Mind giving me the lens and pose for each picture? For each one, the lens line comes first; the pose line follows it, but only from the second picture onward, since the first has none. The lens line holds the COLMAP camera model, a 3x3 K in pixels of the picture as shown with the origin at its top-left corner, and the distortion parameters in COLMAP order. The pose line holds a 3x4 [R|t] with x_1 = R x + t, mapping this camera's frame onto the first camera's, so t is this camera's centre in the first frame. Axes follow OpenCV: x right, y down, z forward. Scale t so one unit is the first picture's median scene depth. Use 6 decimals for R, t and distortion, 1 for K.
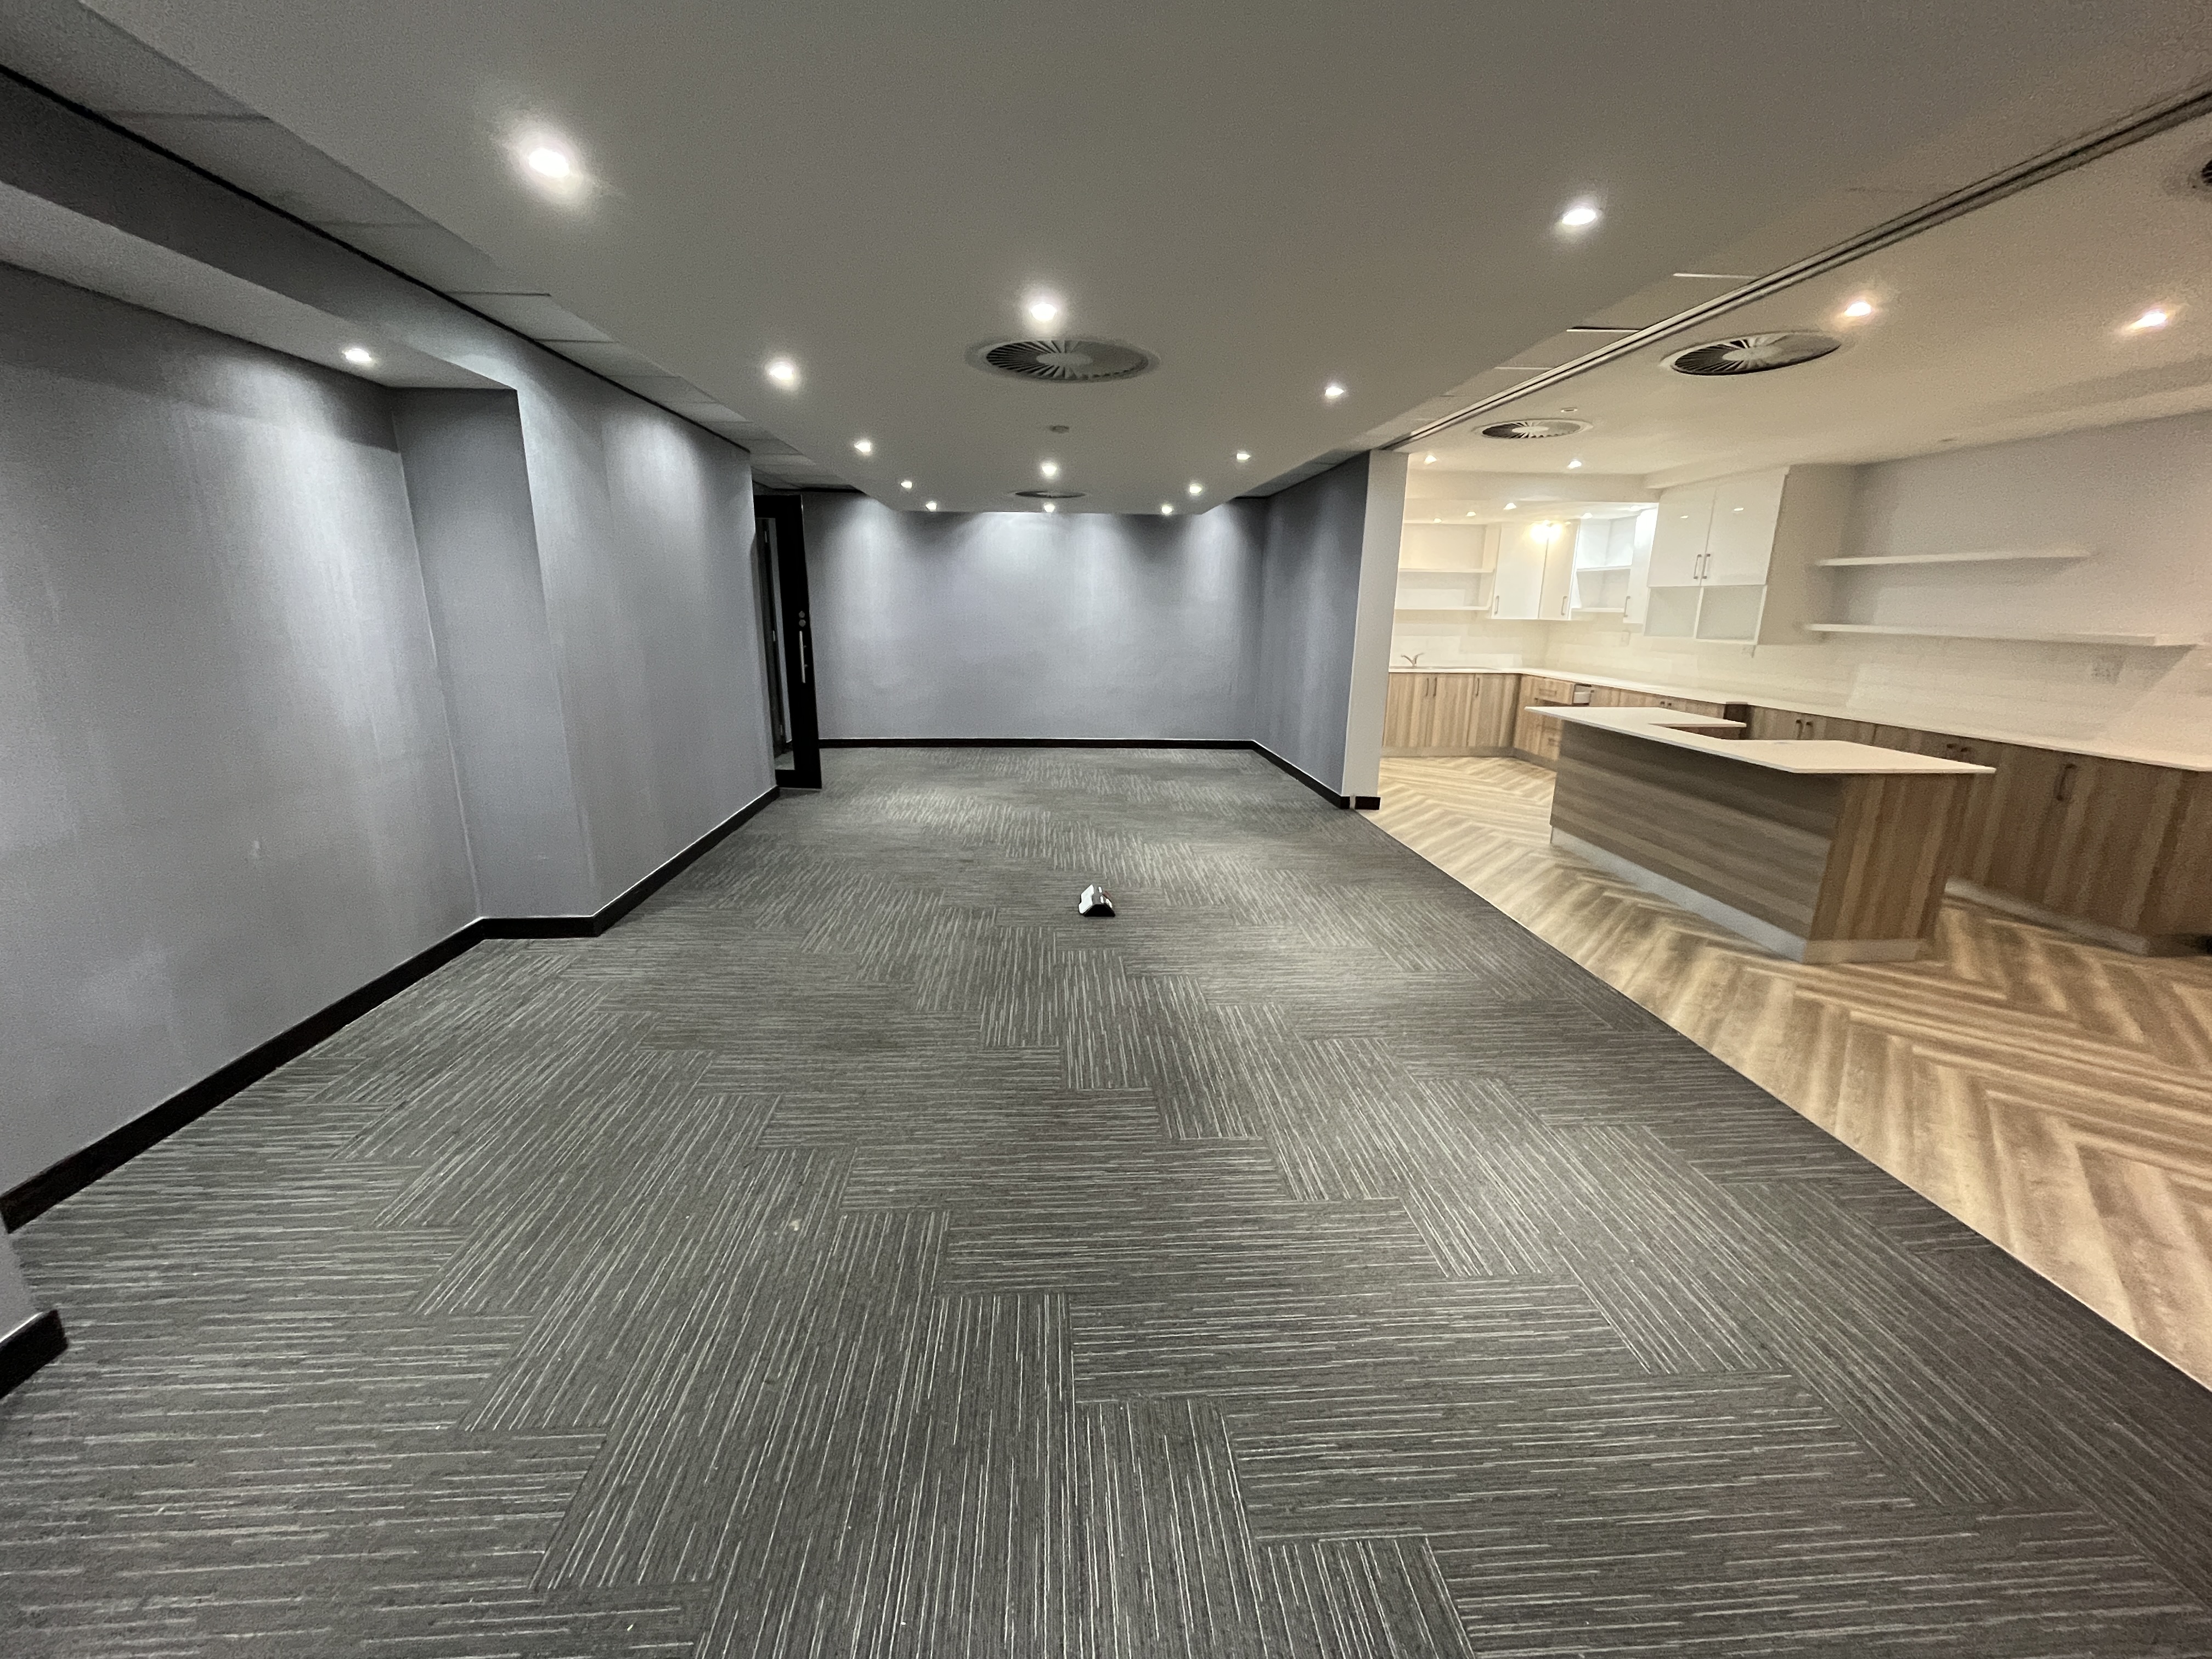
lens RADIAL K [[893.1, 0, 1102.8], [0, 893.1, 830.5], [0, 0, 1]] dist [-0.004075, -0.000665]
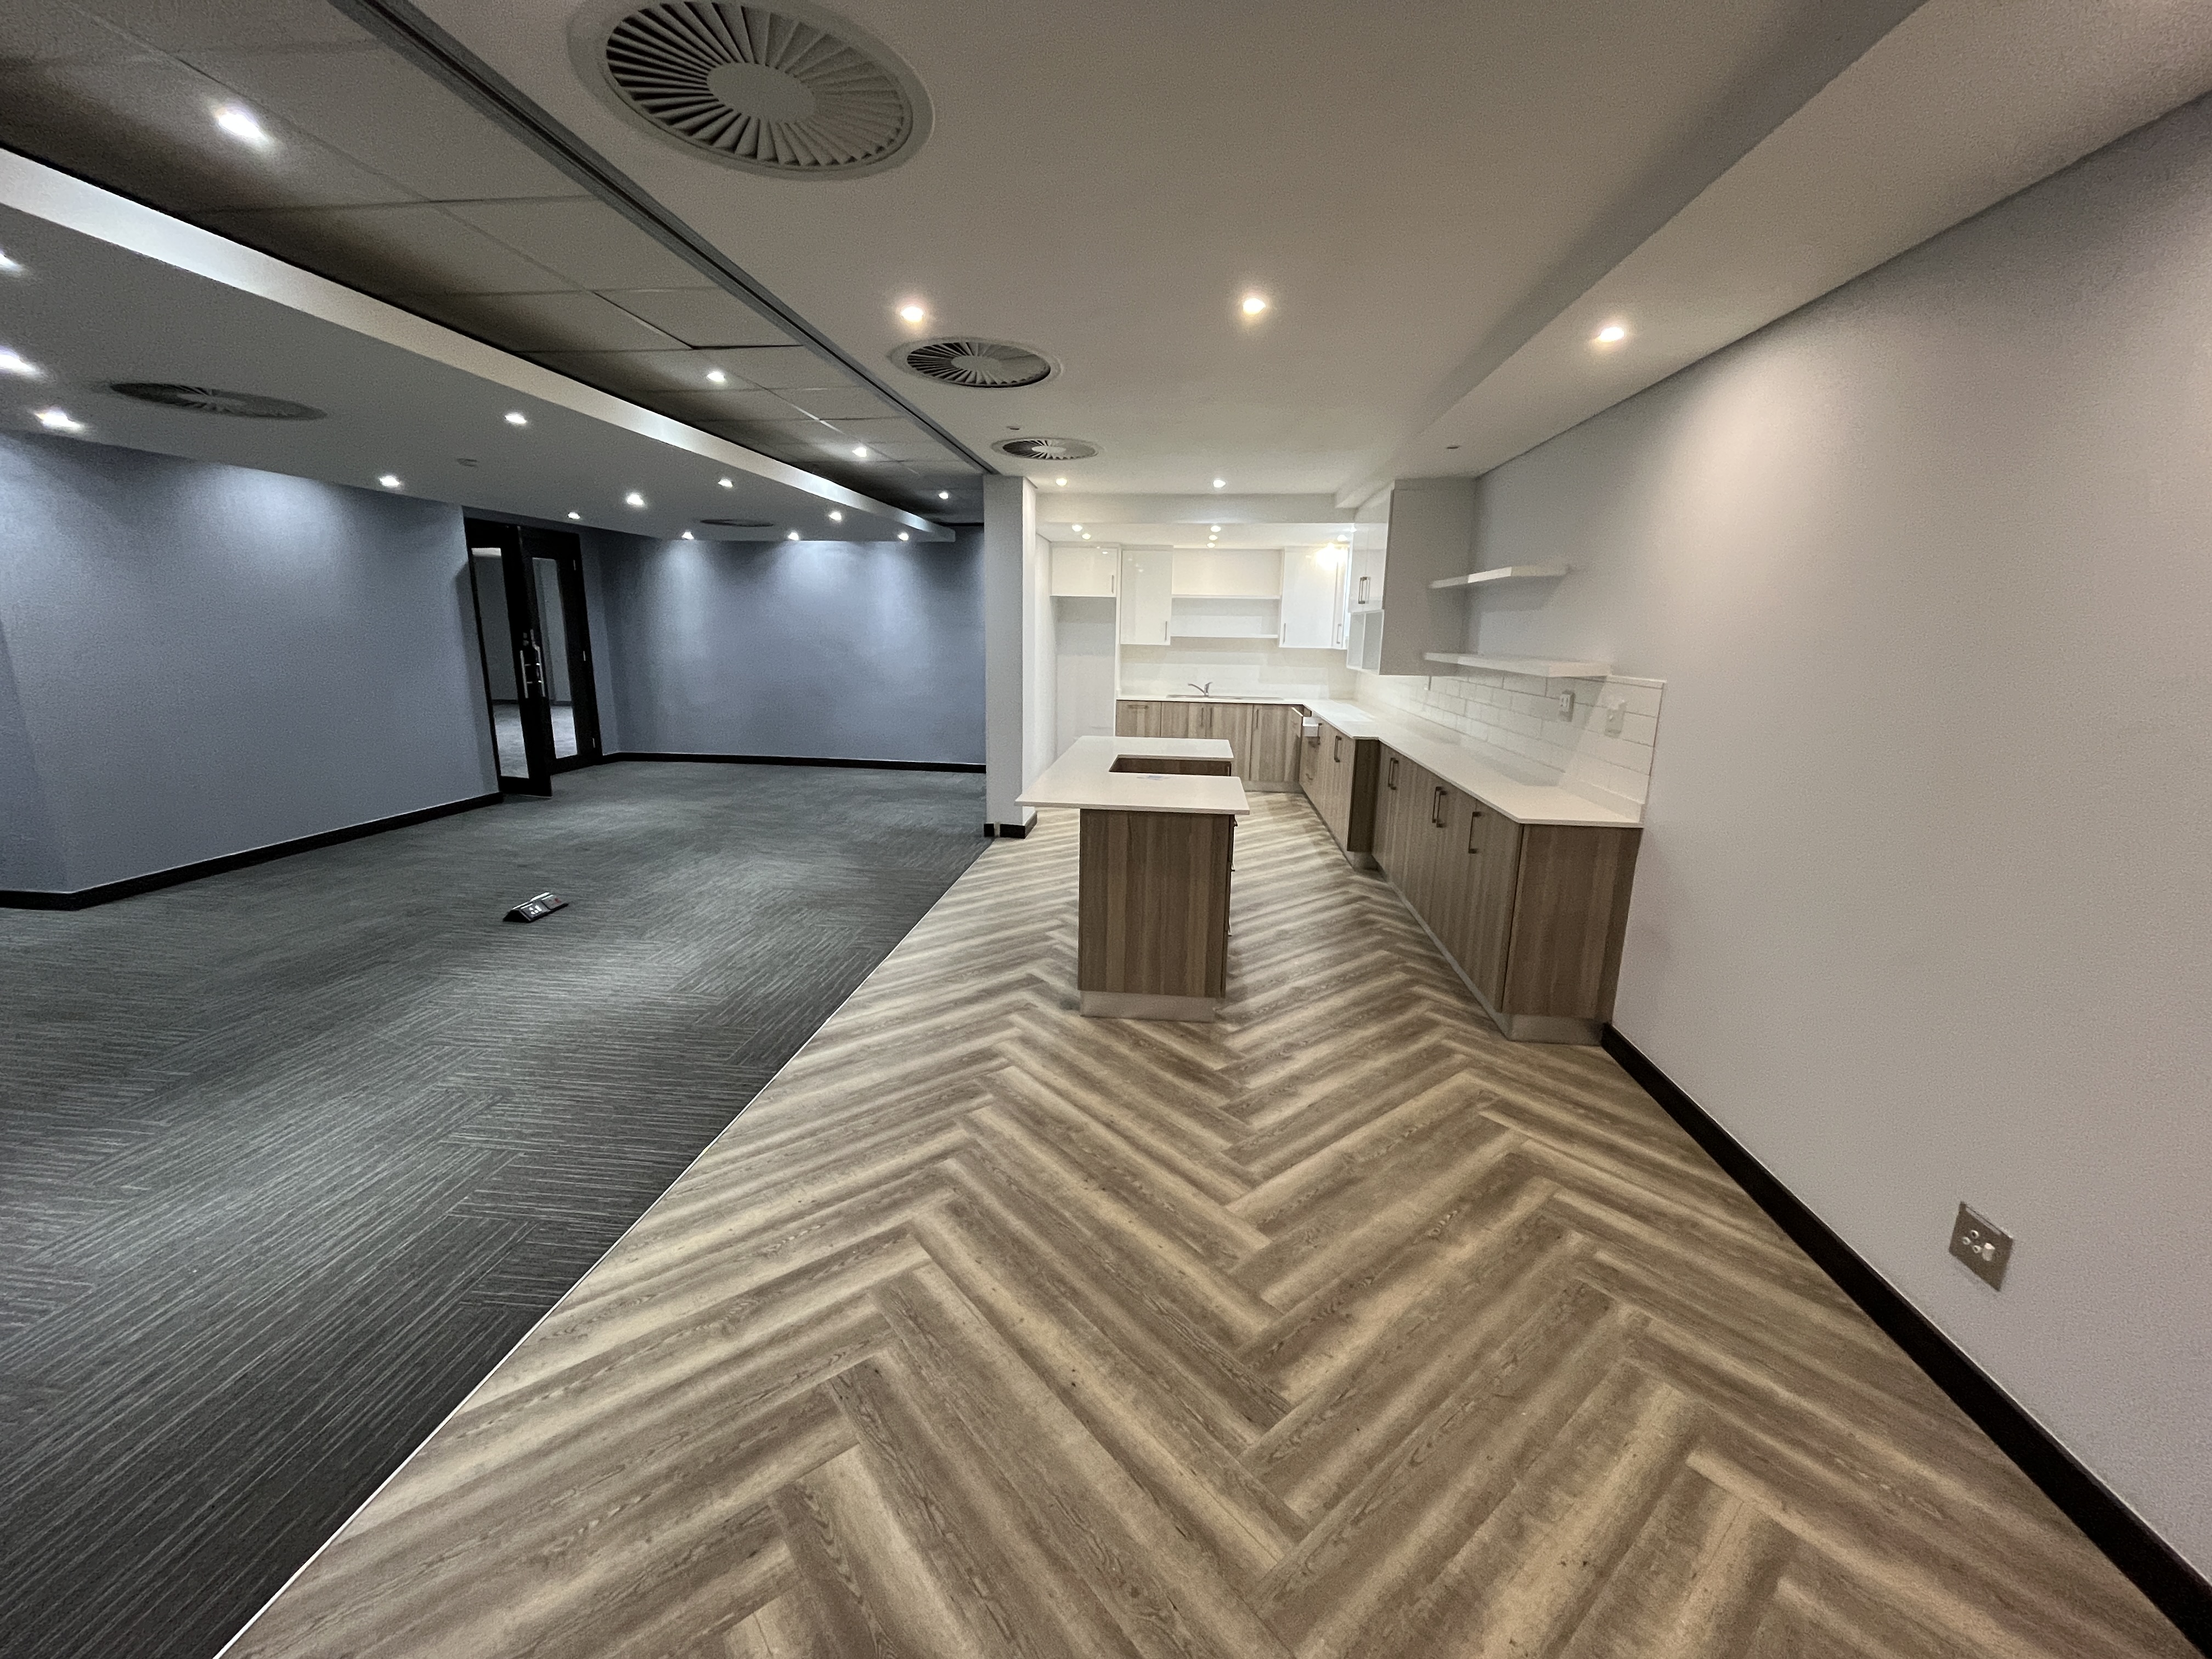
lens RADIAL K [[893.1, 0, 1102.8], [0, 893.1, 830.5], [0, 0, 1]] dist [-0.004075, -0.000665]
pose [[0.985953, 0.042656, -0.161486, 0.893795], [-0.047697, 0.998484, -0.027467, -0.015253], [0.160070, 0.034783, 0.986493, 0.084828]]
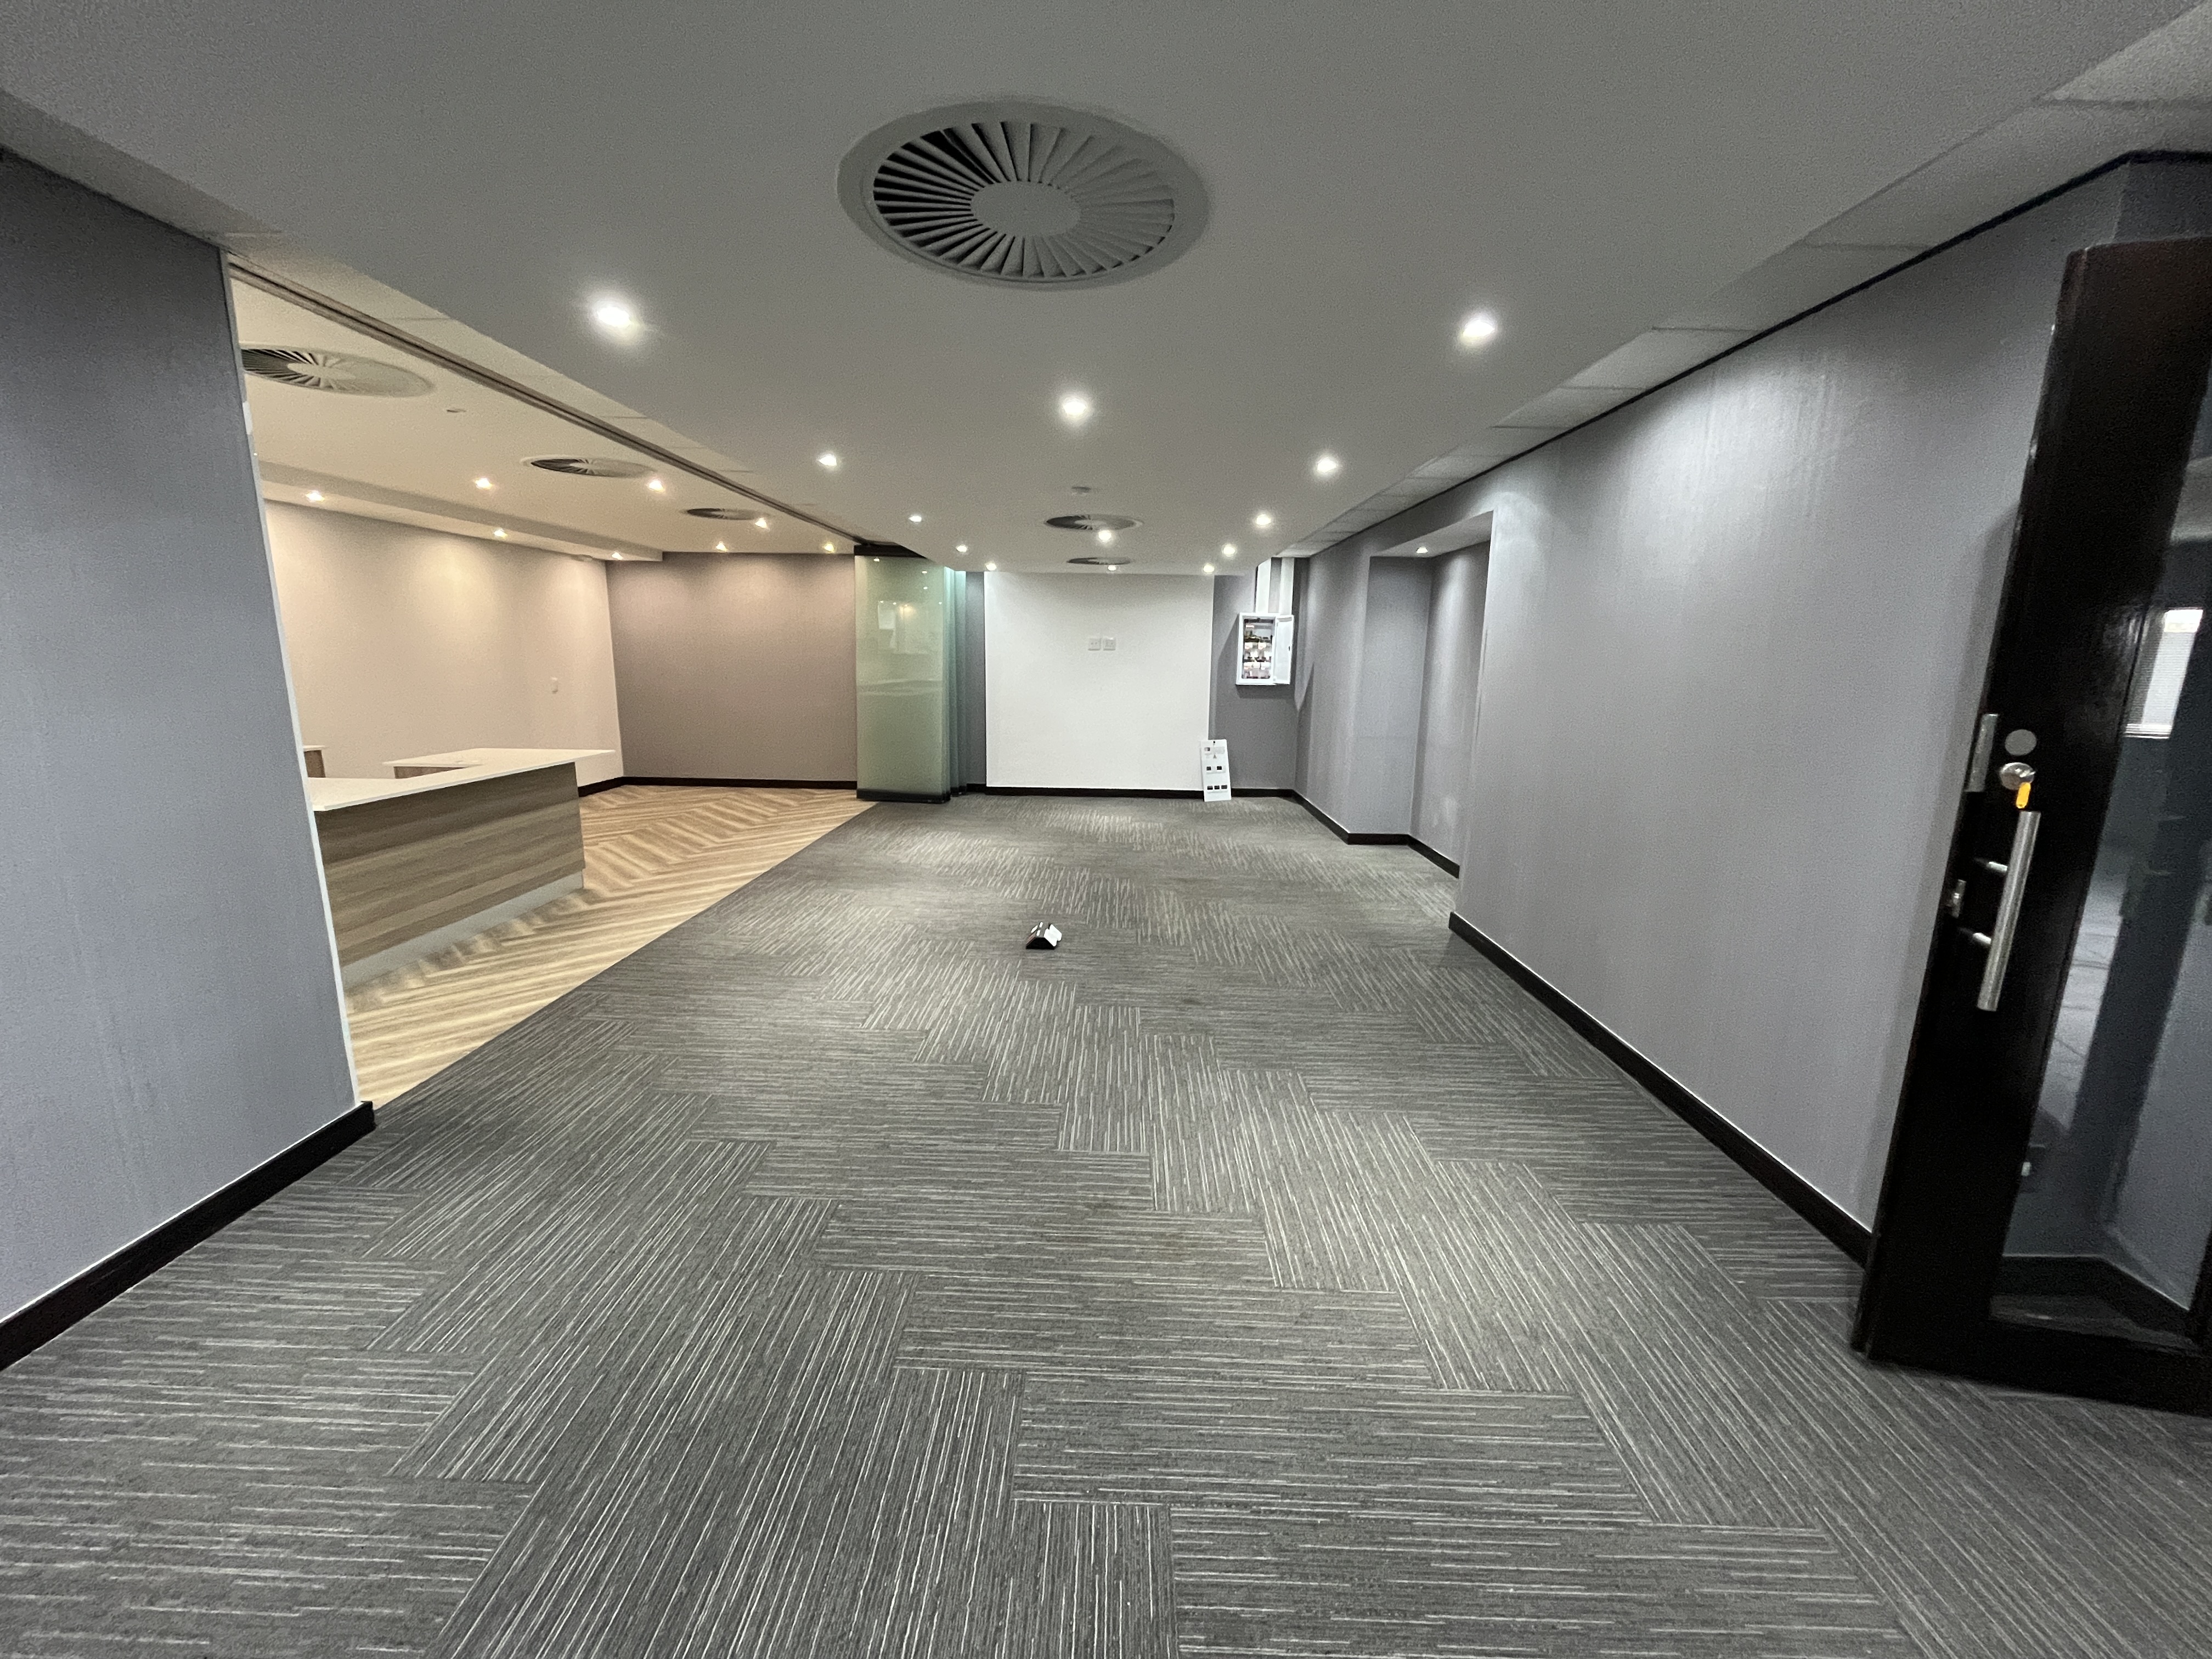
lens RADIAL K [[893.1, 0, 1102.8], [0, 893.1, 830.5], [0, 0, 1]] dist [-0.004075, -0.000665]
pose [[-0.996184, -0.039782, 0.077686, -0.168904], [-0.002284, 0.901663, 0.432434, -0.539674], [-0.087249, 0.430606, -0.898313, 2.081580]]
